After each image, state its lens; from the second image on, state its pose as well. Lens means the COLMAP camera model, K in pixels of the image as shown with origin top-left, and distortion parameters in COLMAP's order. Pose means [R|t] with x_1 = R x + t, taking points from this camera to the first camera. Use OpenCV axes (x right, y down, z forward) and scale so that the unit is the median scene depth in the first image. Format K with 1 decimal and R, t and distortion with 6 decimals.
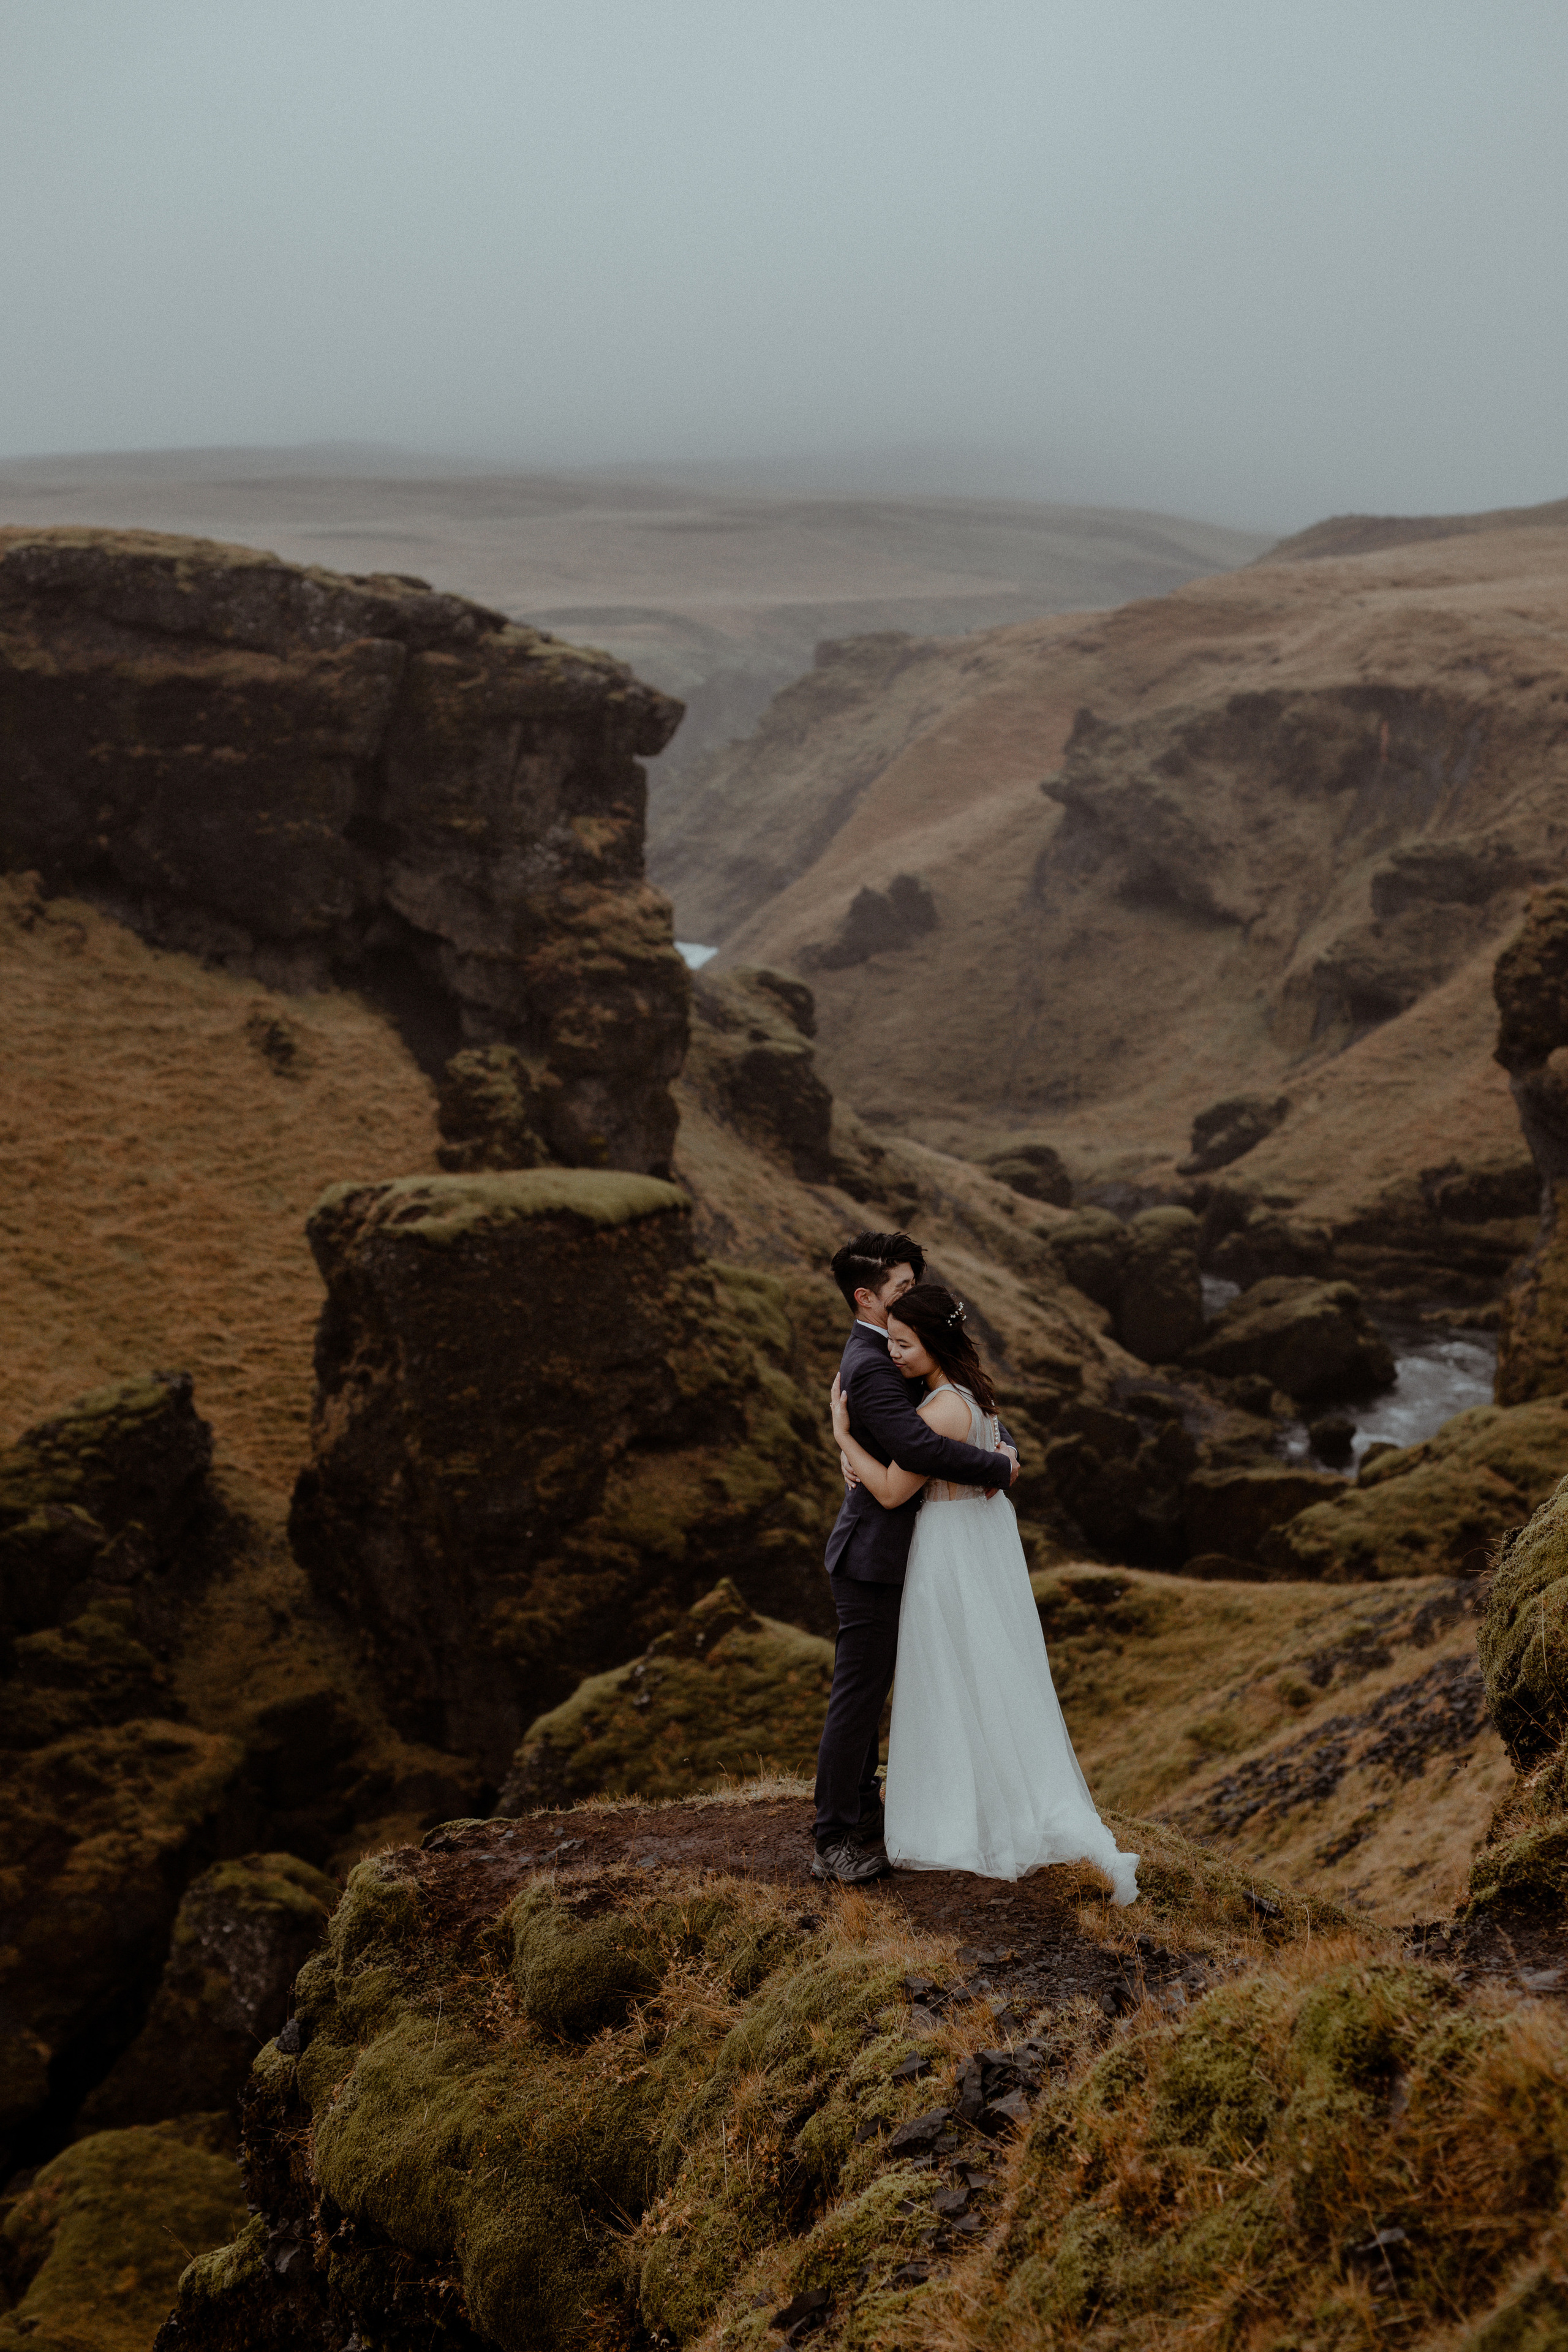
lens RADIAL K [[3238.0, 0, 791.8], [0, 3238.0, 1175.3], [0, 0, 1]] dist [-0.007622, 0.078854]
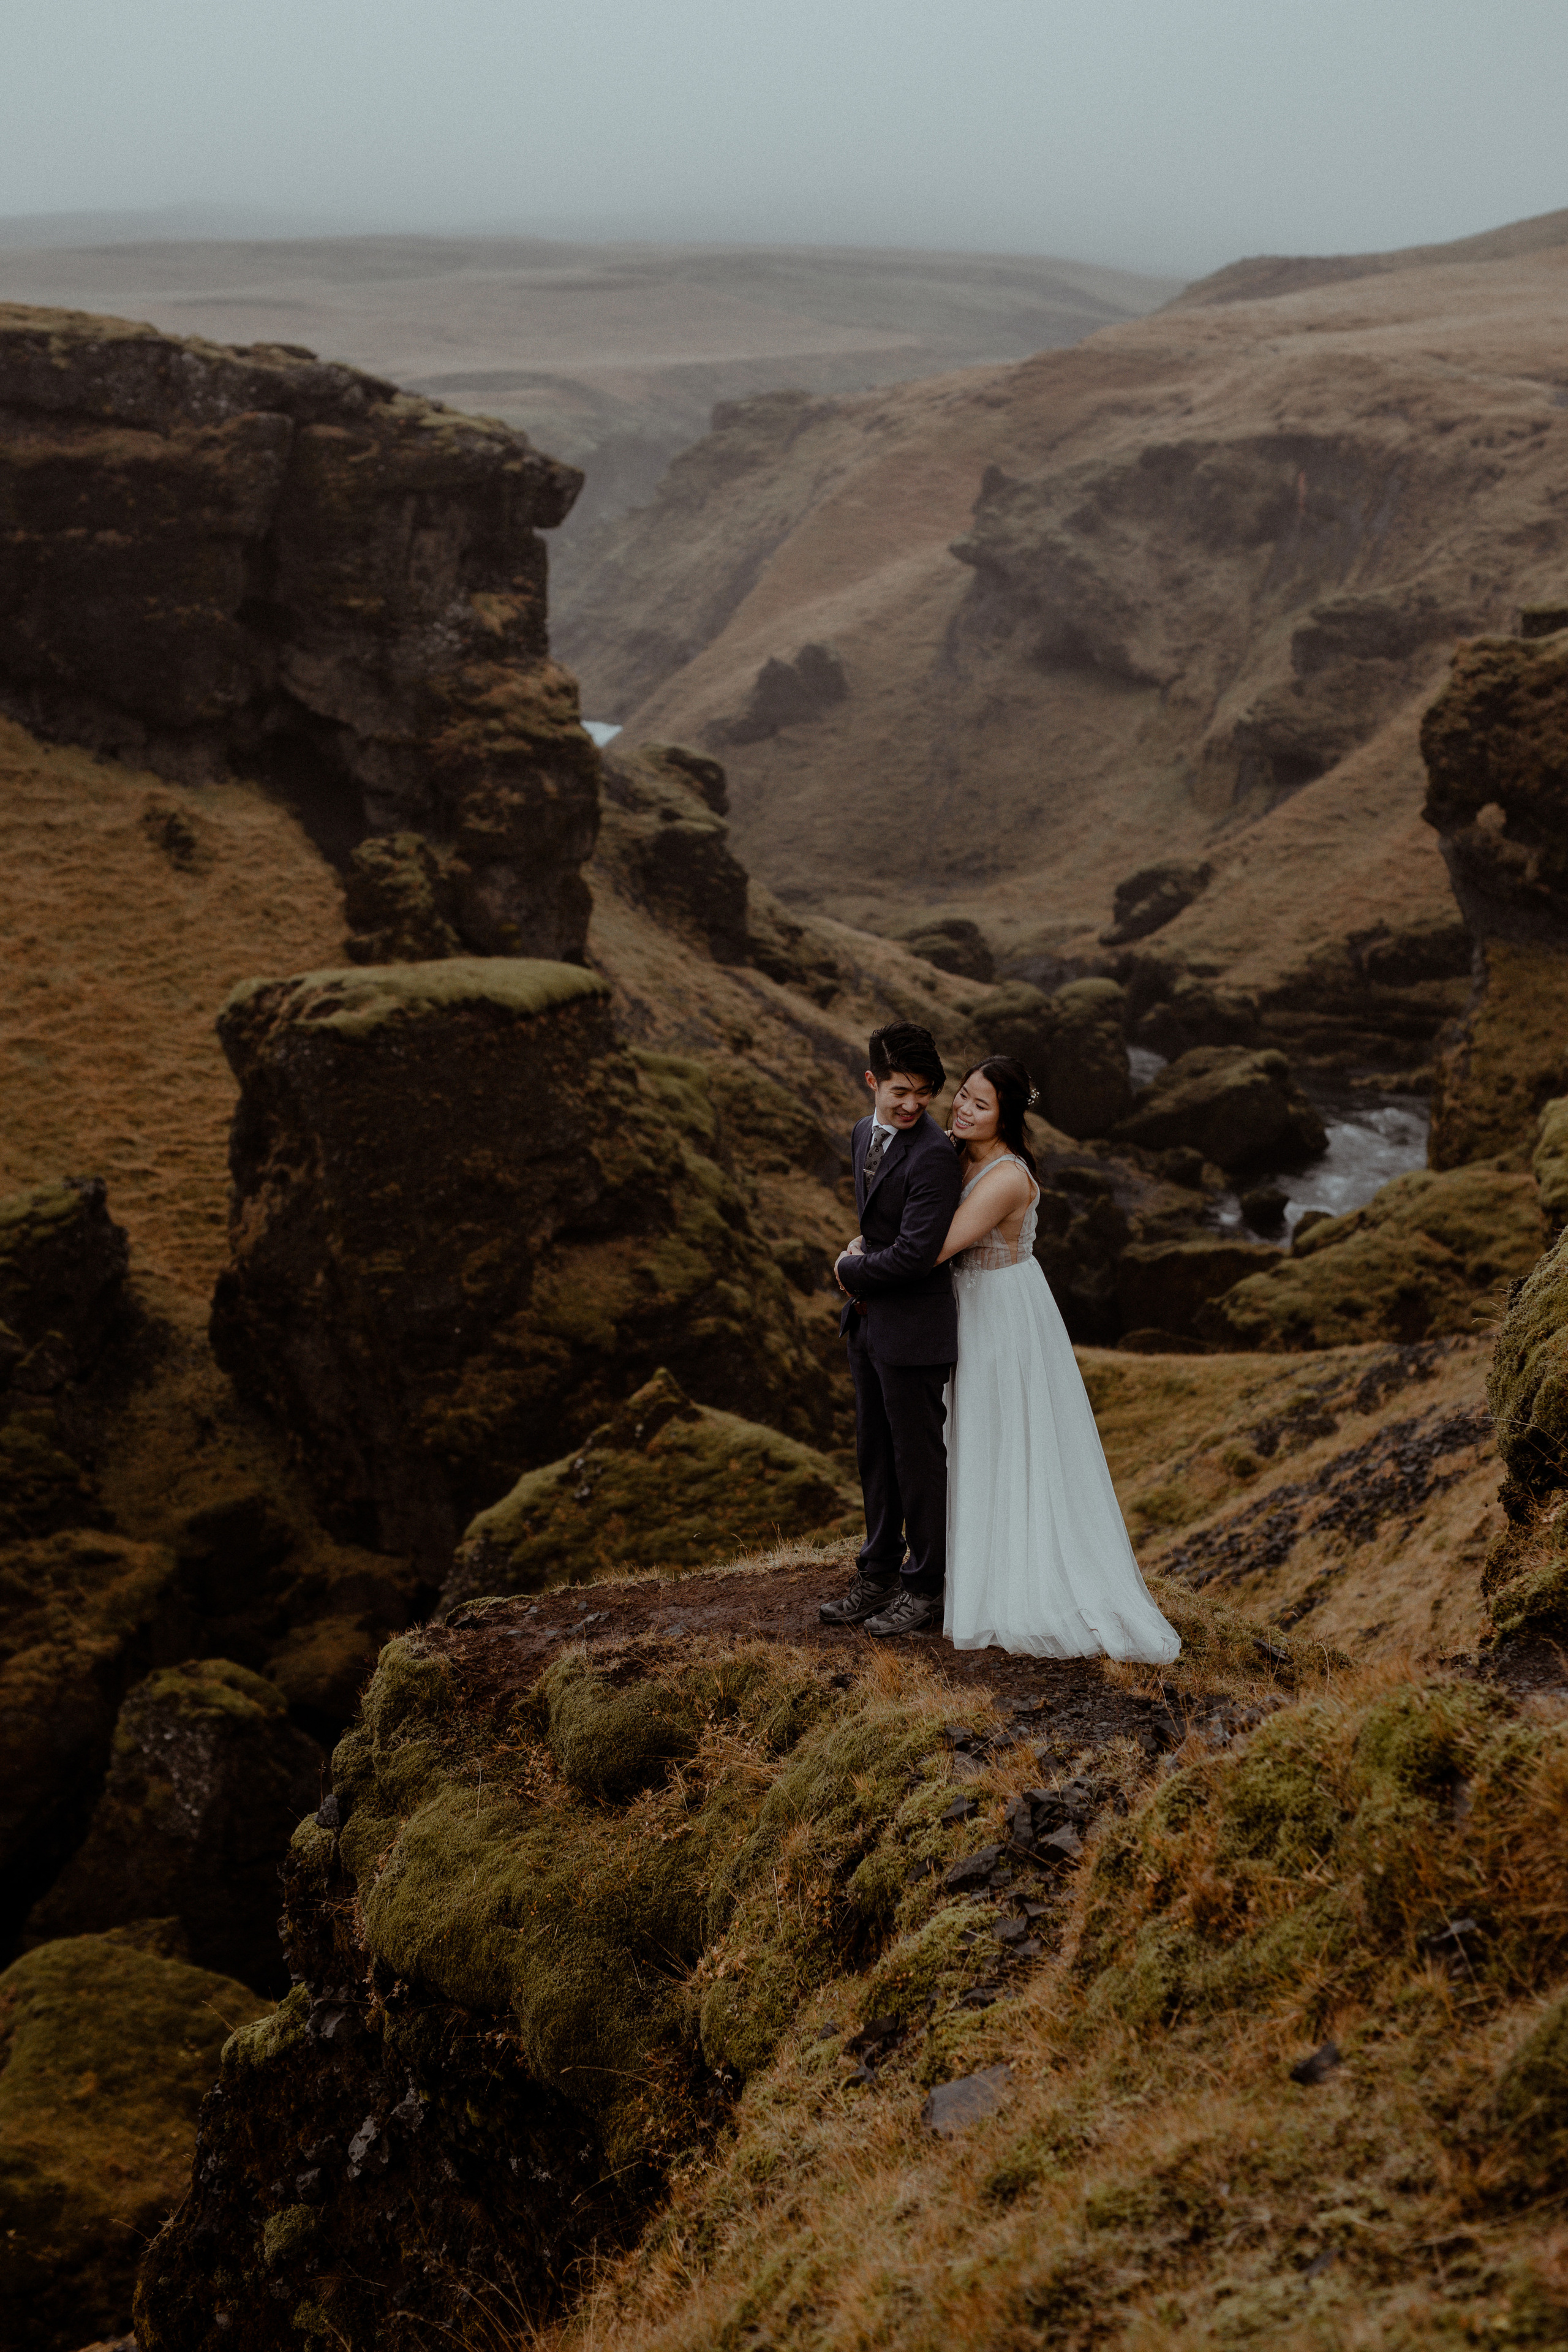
lens RADIAL K [[3315.8, 0, 792.2], [0, 3315.8, 1173.3], [0, 0, 1]] dist [-0.006830, 0.069051]
pose [[0.999203, -0.030701, 0.025506, -0.002595], [0.028971, 0.997423, 0.065641, 0.000001], [-0.027455, -0.064850, 0.997517, -0.003319]]
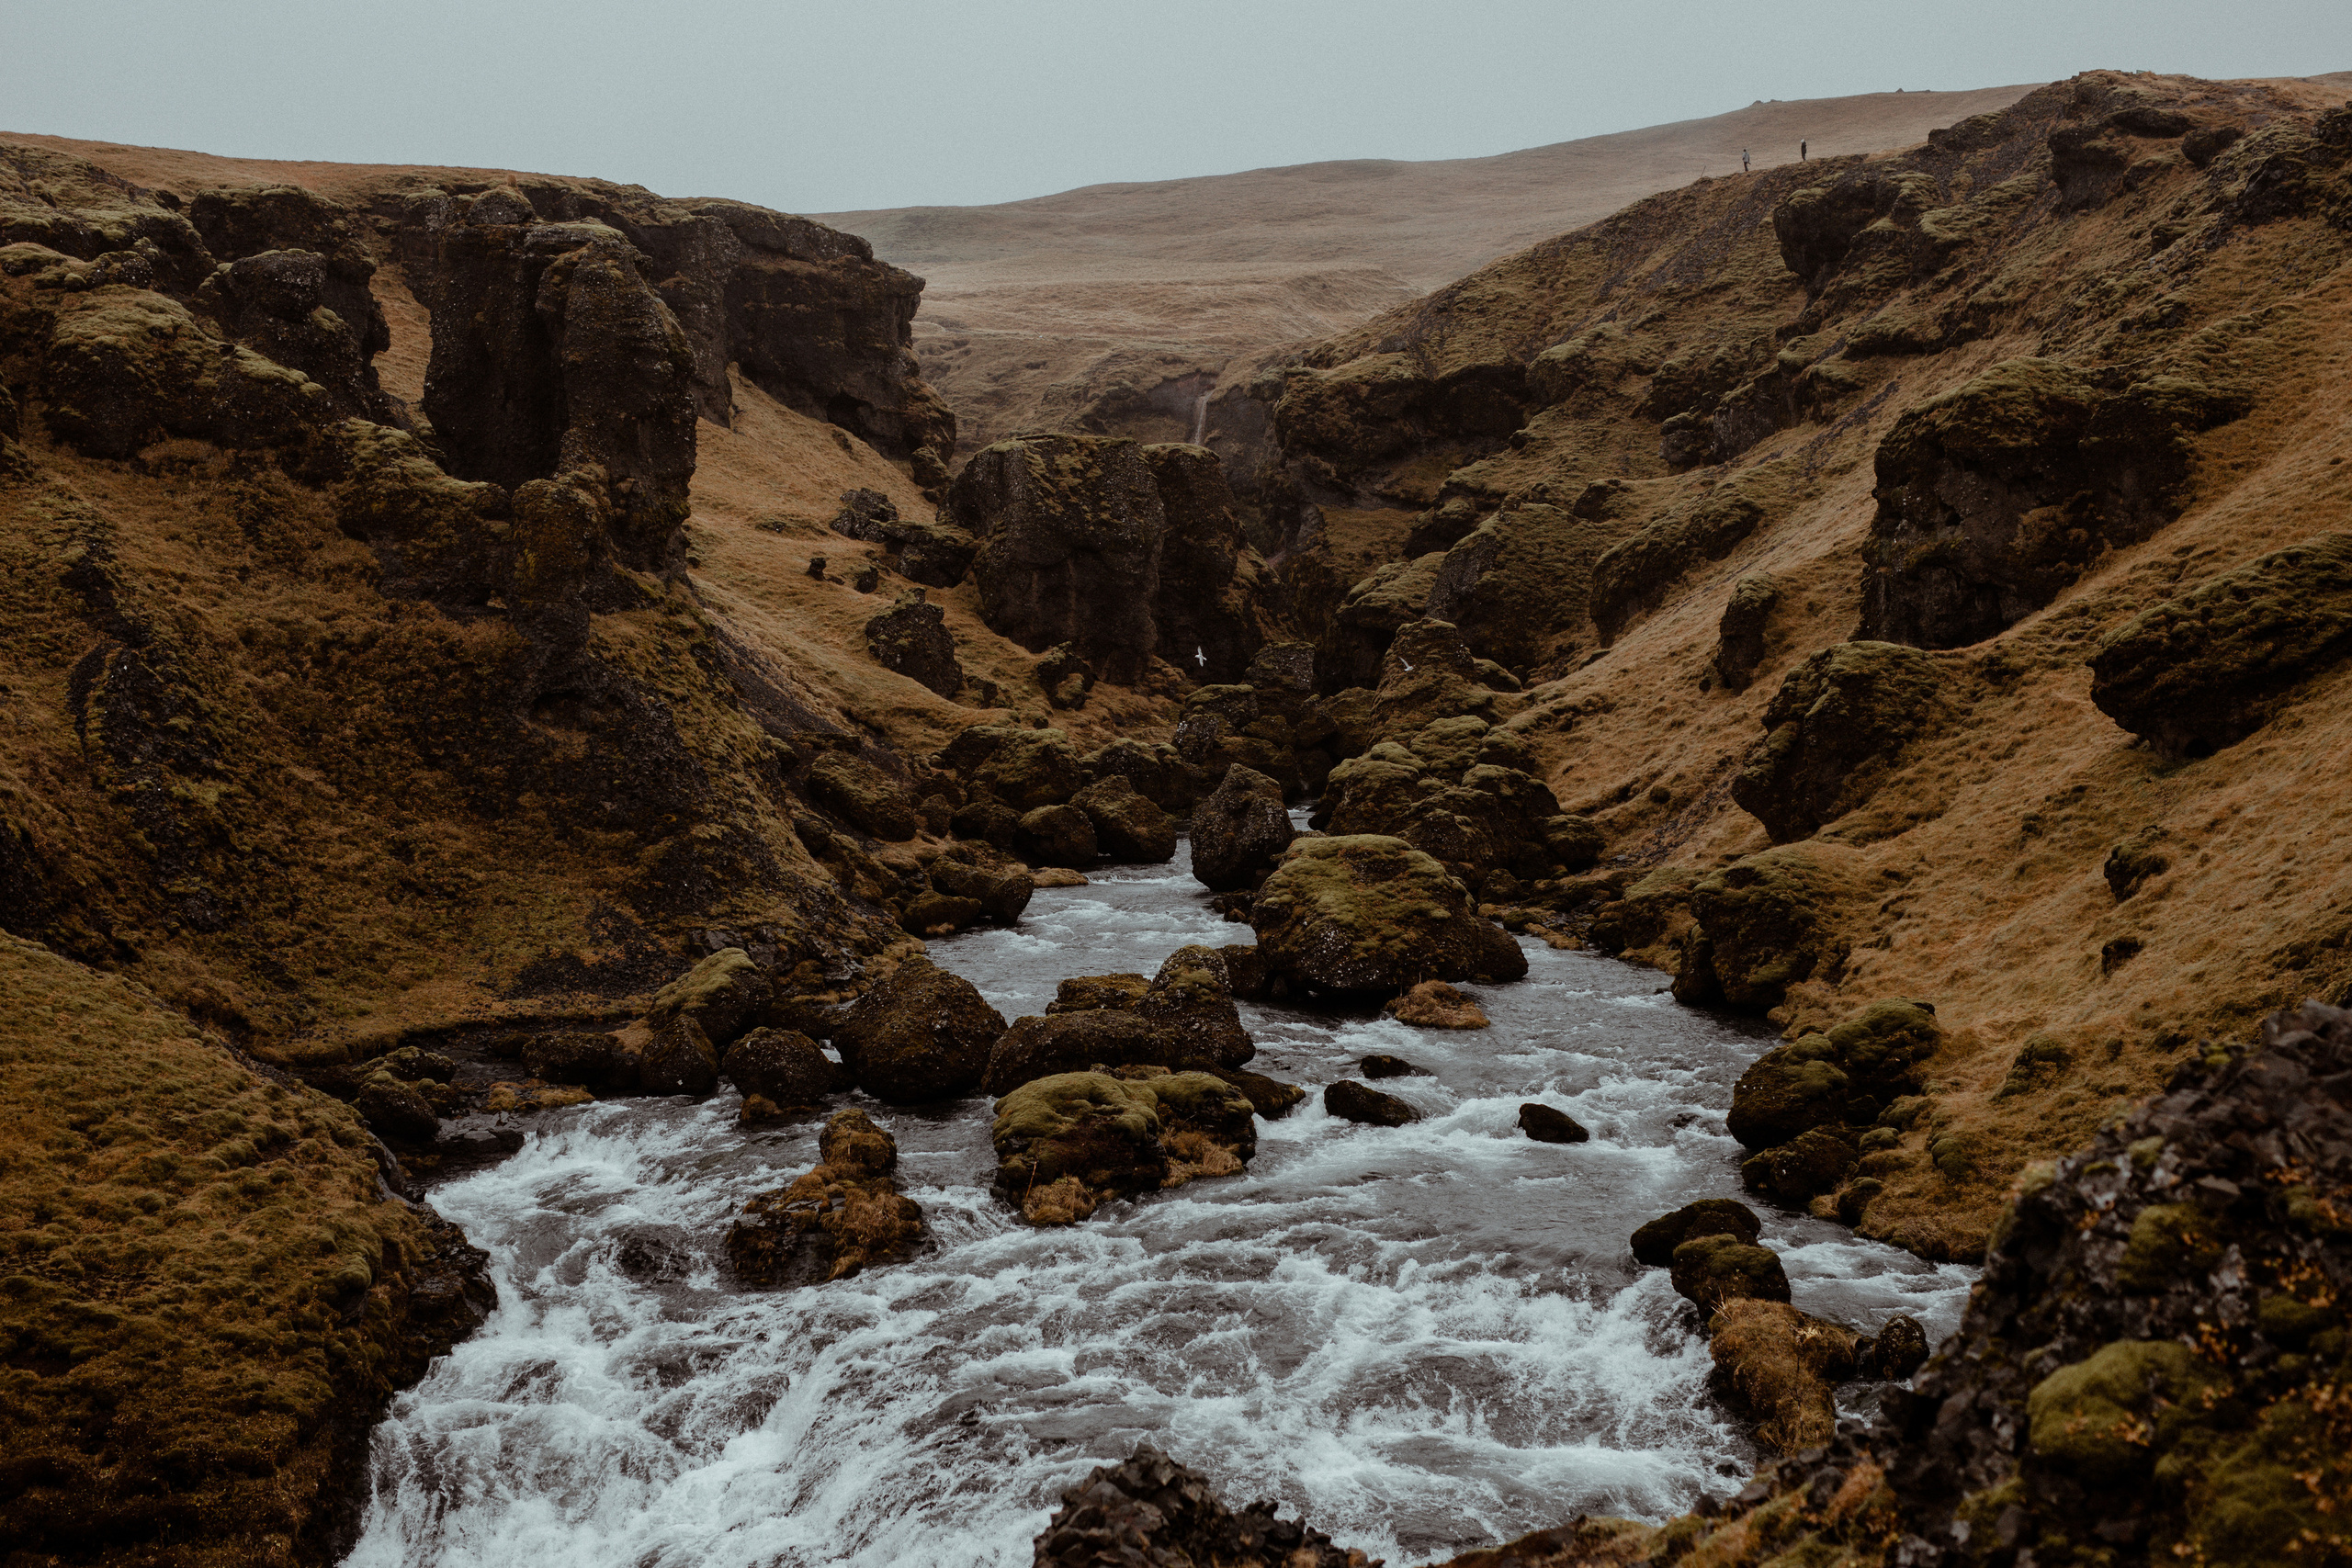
lens RADIAL K [[3452.9, 0, 1130.7], [0, 3452.9, 782.2], [0, 0, 1]] dist [-0.012472, 0.114390]
pose [[0.802039, -0.062098, 0.594035, -1.295269], [0.108068, 0.993253, -0.042078, 0.277850], [-0.587414, 0.097945, 0.803338, -0.838621]]
